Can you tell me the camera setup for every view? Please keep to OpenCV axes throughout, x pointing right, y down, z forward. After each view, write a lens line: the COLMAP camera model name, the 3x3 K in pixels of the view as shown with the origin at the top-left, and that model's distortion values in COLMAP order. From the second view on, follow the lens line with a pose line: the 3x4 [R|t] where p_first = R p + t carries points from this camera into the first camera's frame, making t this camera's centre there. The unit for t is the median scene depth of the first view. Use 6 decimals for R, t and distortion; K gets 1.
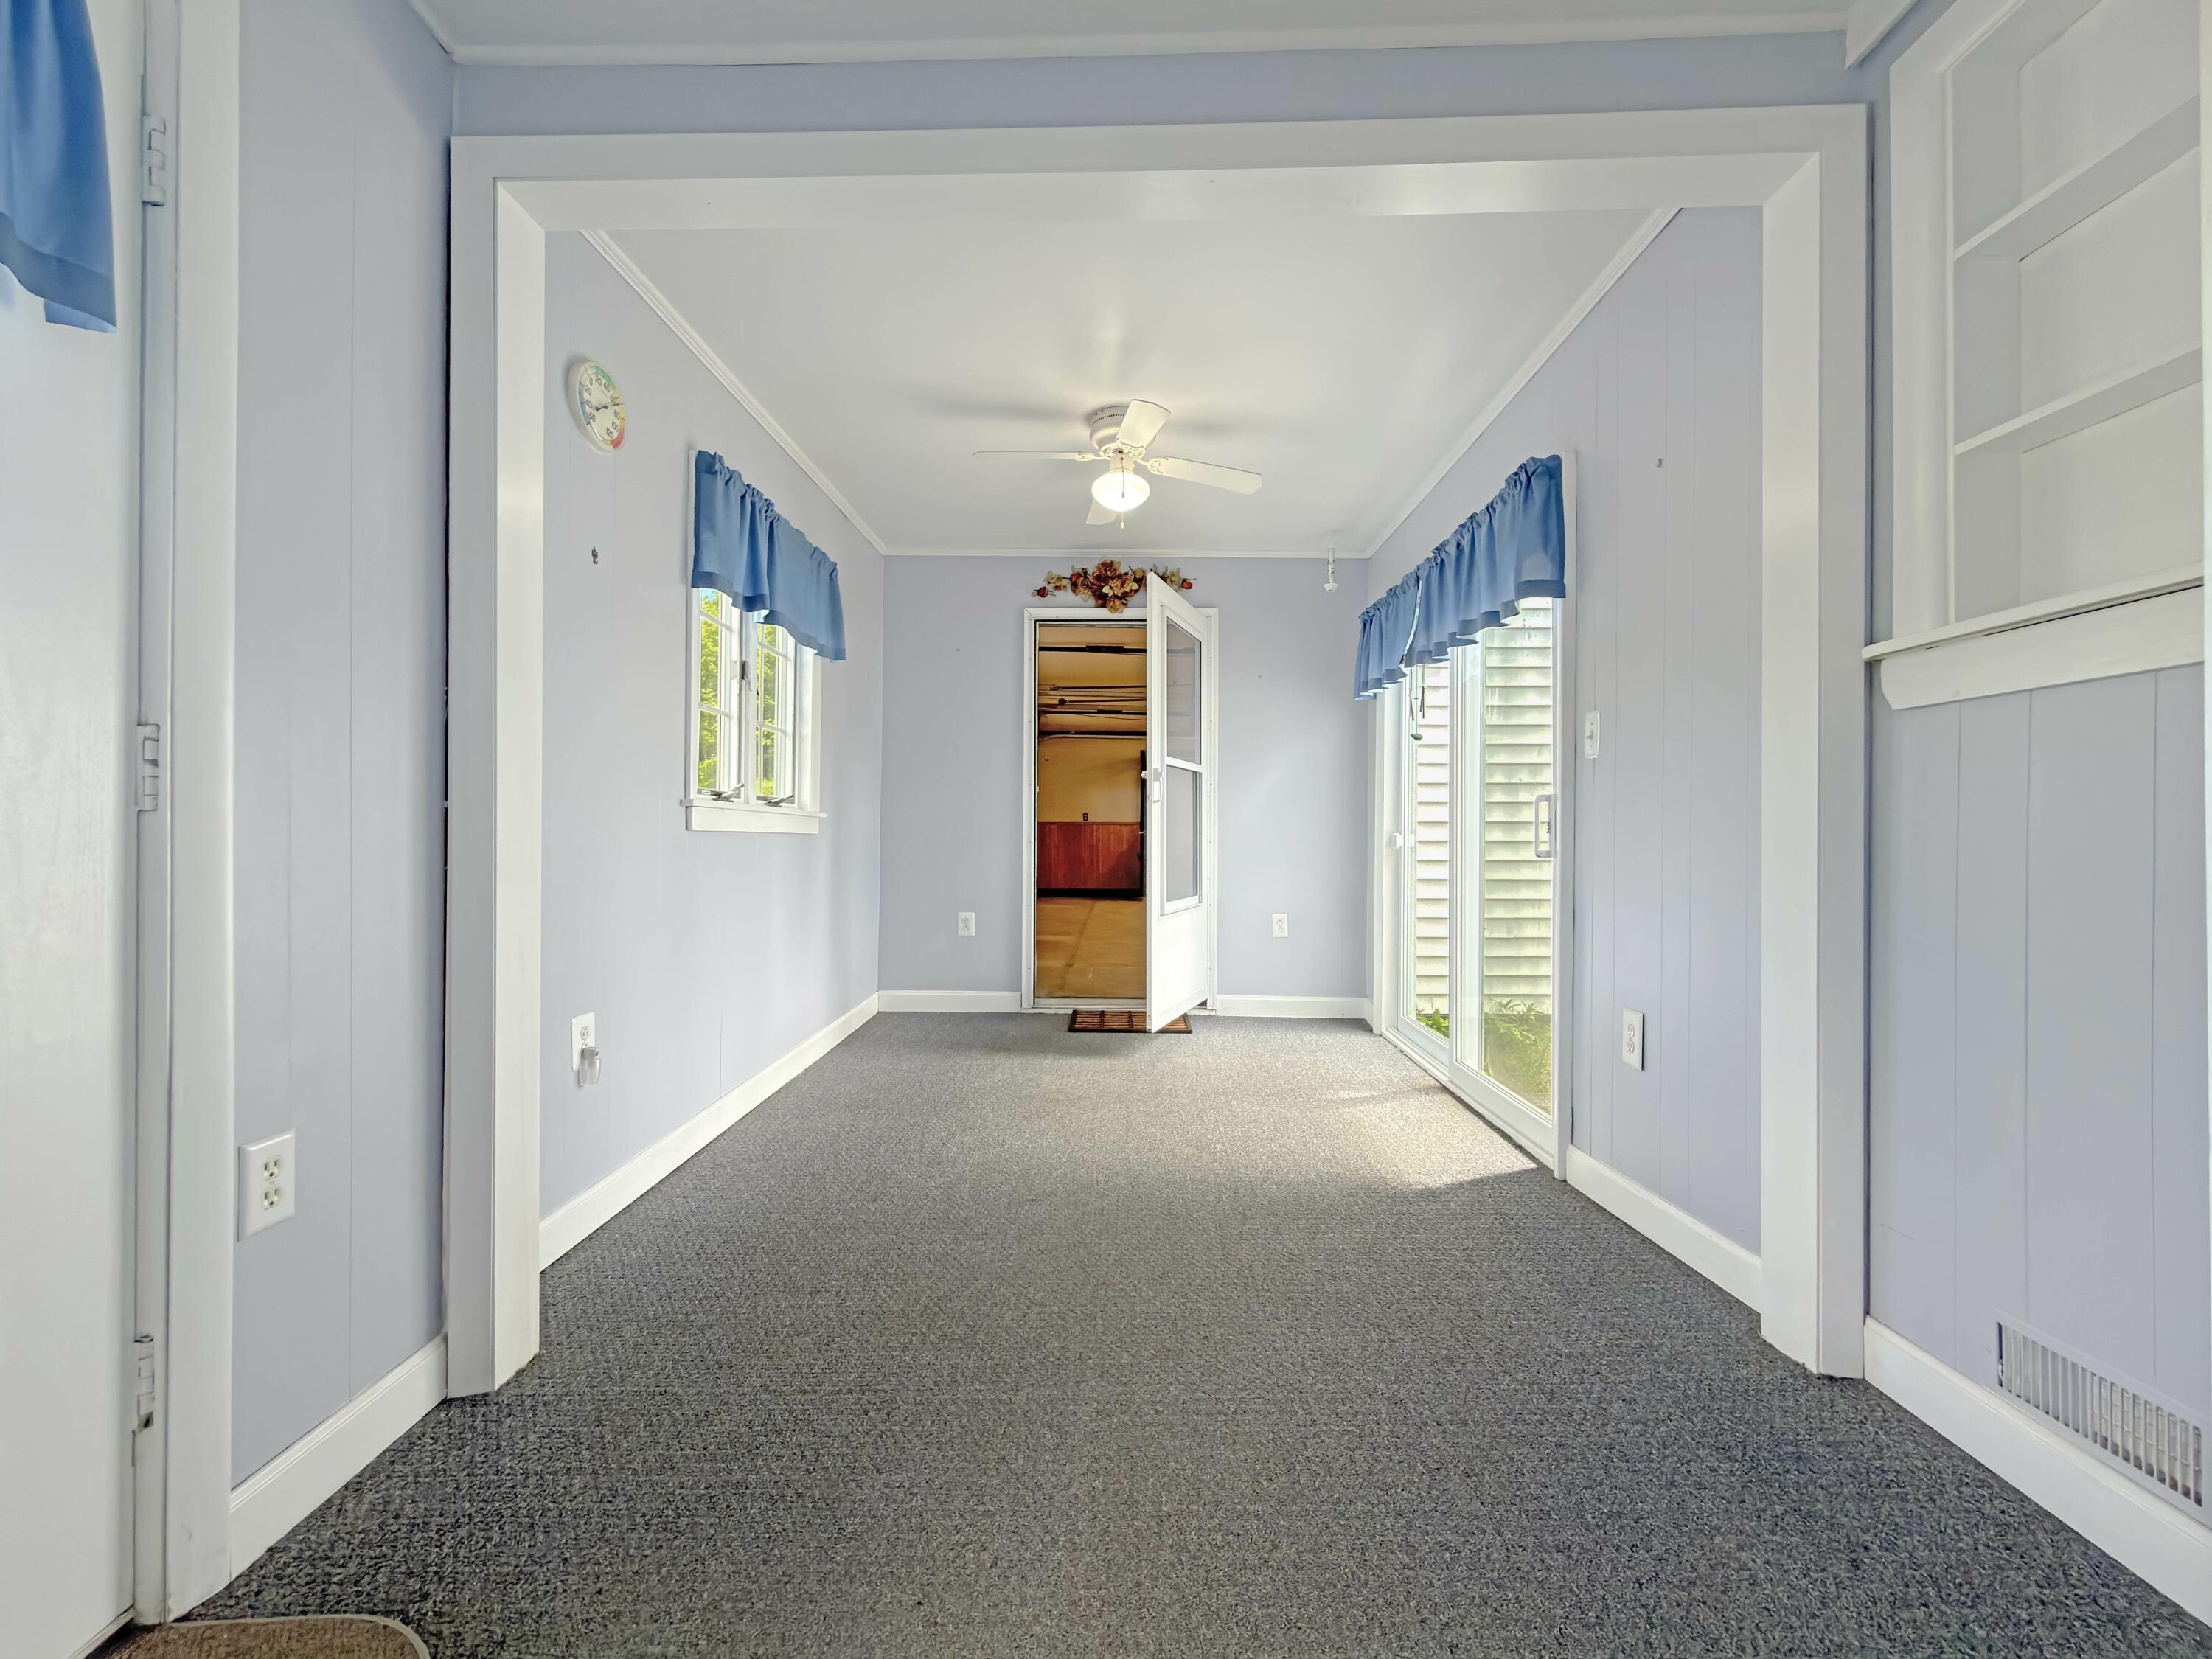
lens RADIAL K [[905.7, 0, 1111.4], [0, 905.7, 846.8], [0, 0, 1]] dist [0.002972, -0.000337]
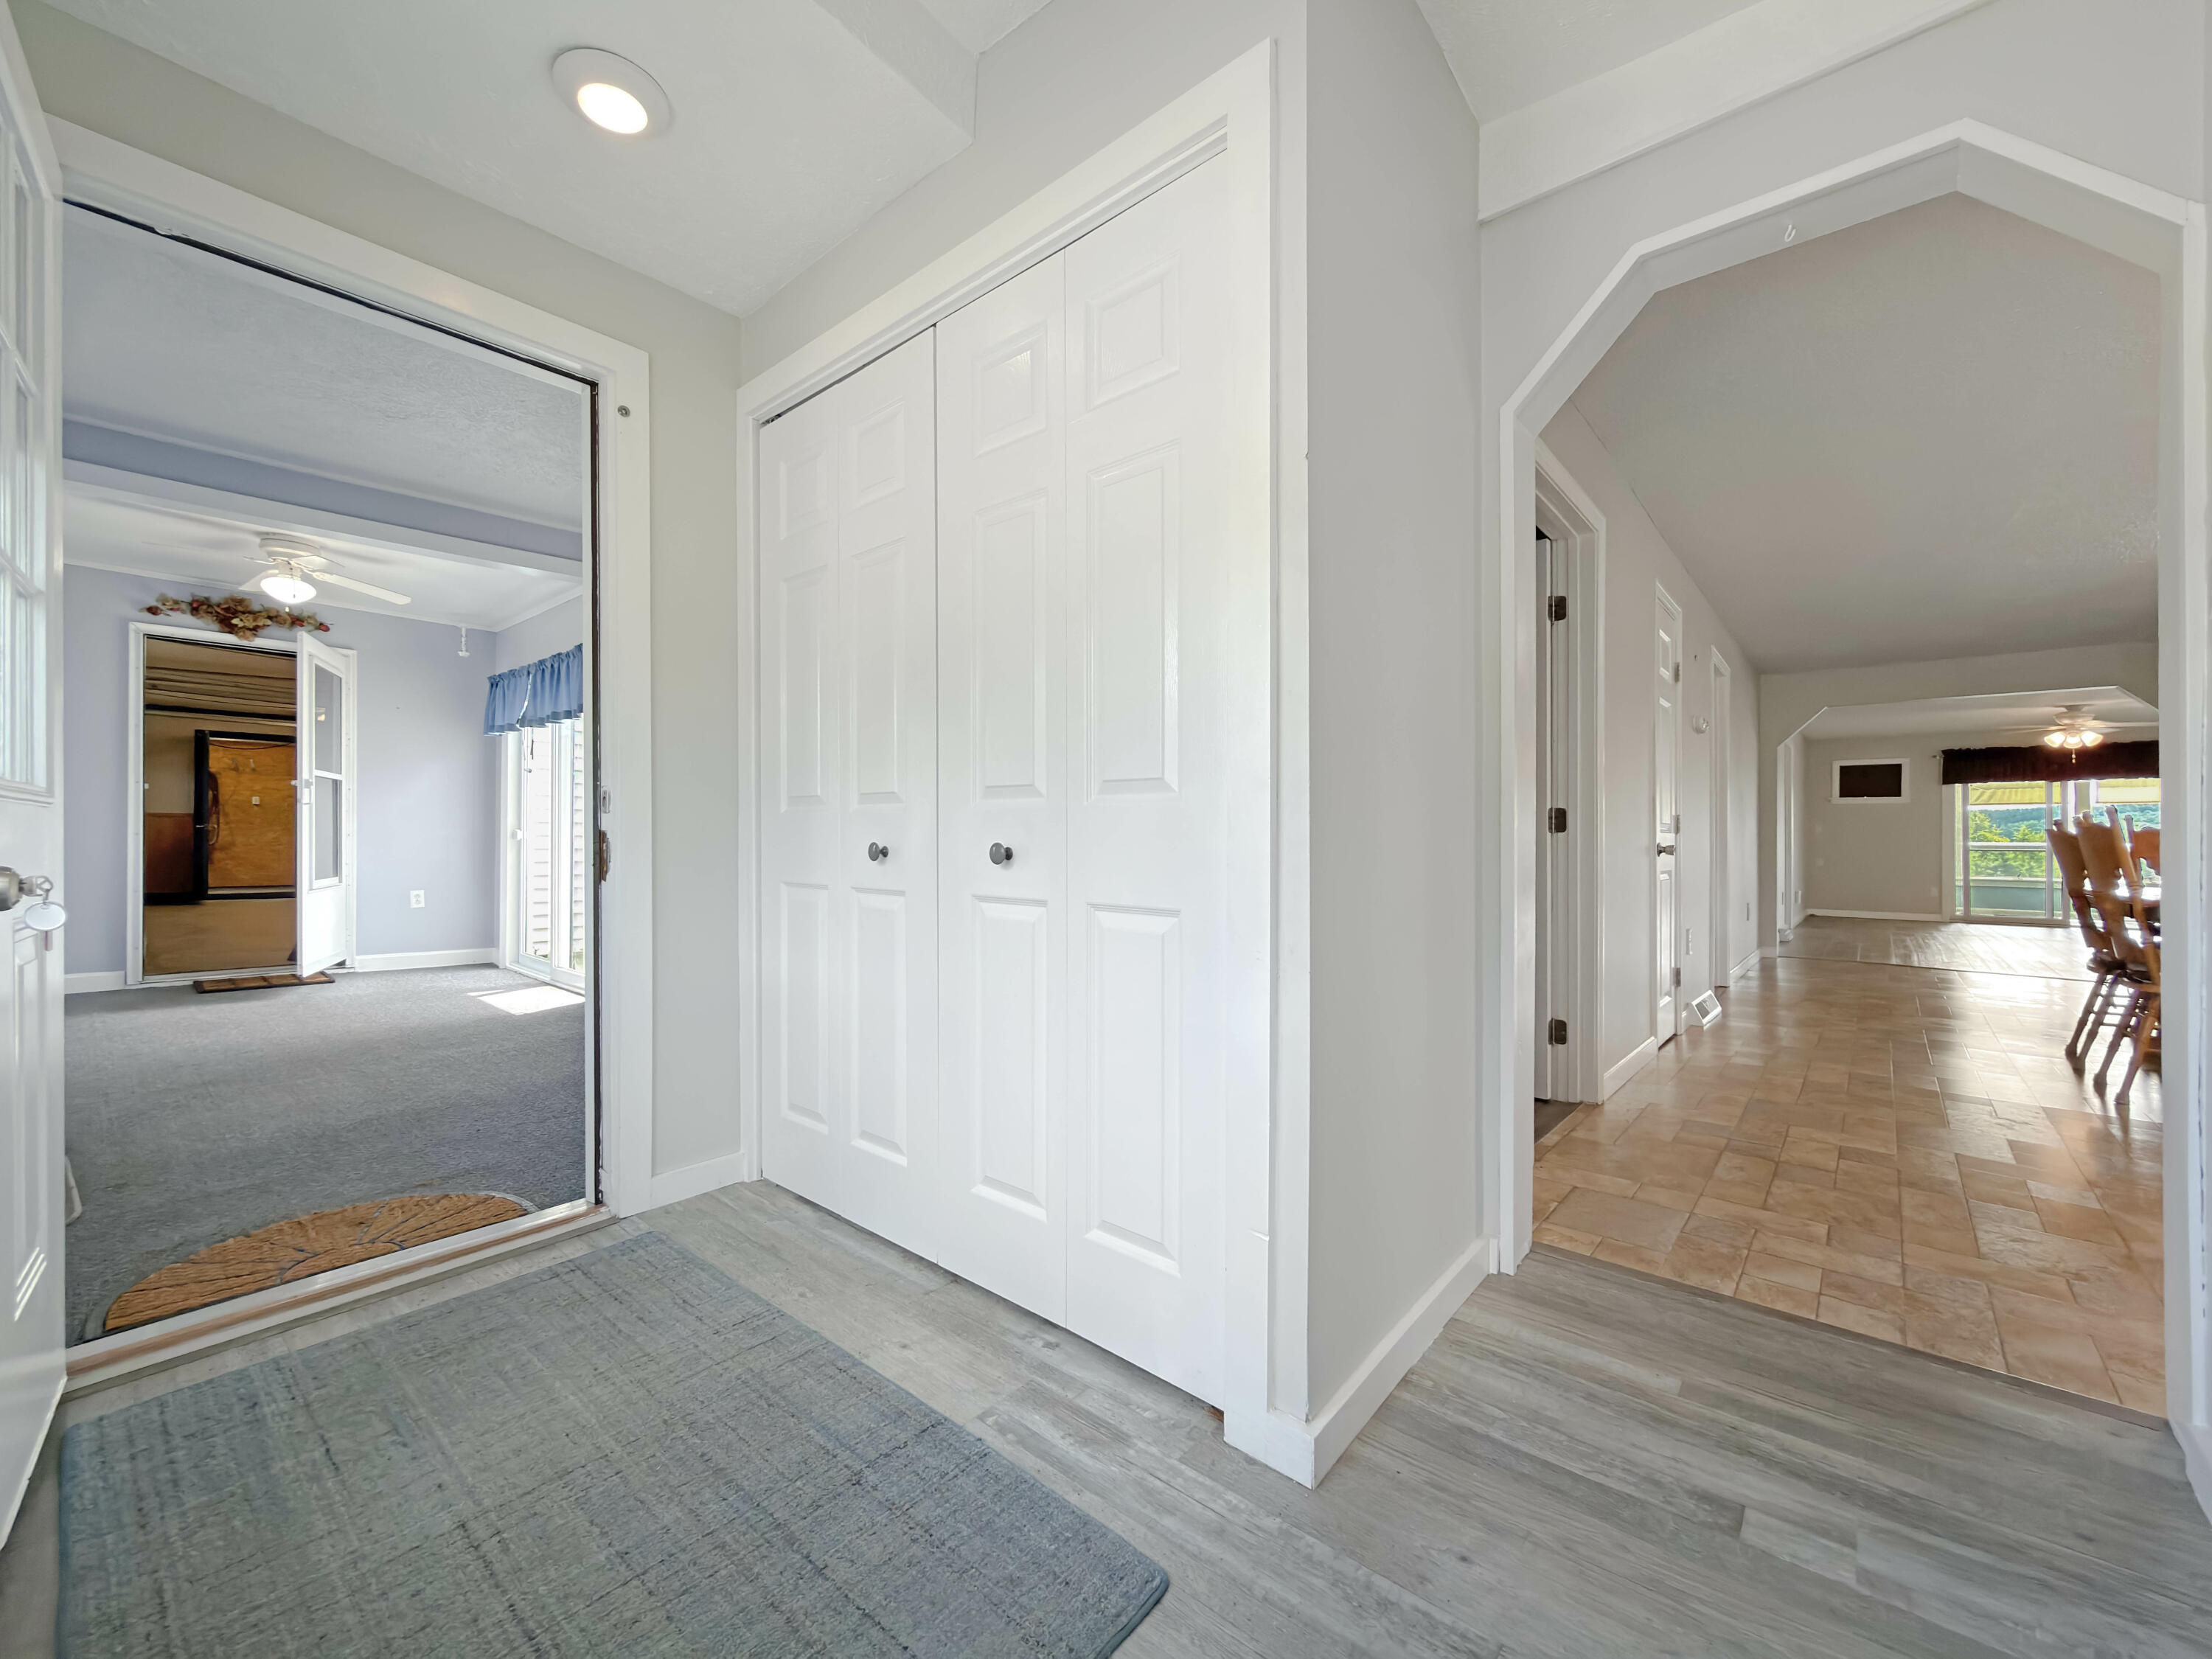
lens RADIAL K [[905.7, 0, 1115.0], [0, 905.7, 845.0], [0, 0, 1]] dist [0.002972, -0.000337]
pose [[0.647031, -0.002621, 0.762459, -0.169272], [-0.001236, 0.999989, 0.004486, 0.002070], [-0.762463, -0.003845, 0.647021, -0.650984]]
